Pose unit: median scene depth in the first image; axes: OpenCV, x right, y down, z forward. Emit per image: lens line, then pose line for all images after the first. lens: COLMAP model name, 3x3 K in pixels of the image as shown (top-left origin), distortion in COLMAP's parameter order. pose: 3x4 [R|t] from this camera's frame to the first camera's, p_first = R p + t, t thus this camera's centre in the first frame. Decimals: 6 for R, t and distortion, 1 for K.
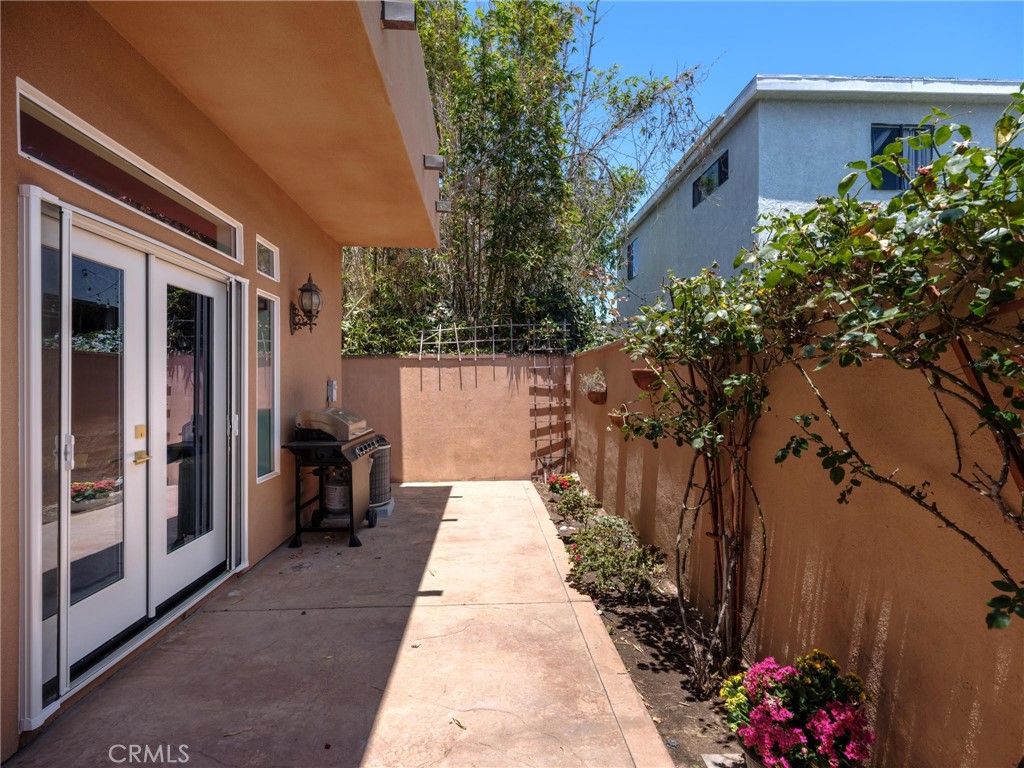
lens RADIAL K [[511.6, 0, 511.4], [0, 511.6, 384.7], [0, 0, 1]] dist [-0.001146, -0.000133]
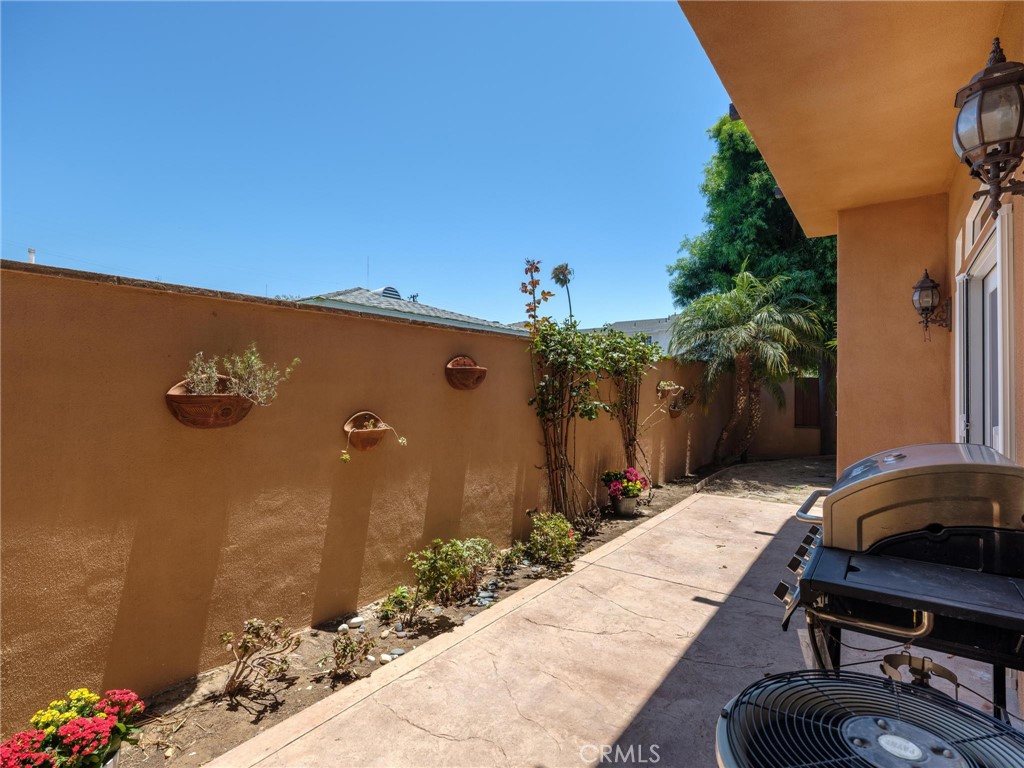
lens RADIAL K [[511.6, 0, 512.0], [0, 511.6, 384.6], [0, 0, 1]] dist [-0.001146, -0.000133]
pose [[-0.771686, 0.000256, 0.636004, -0.478167], [-0.000049, 1.000000, -0.000463, 0.002693], [-0.636004, -0.000389, -0.771686, 1.936696]]
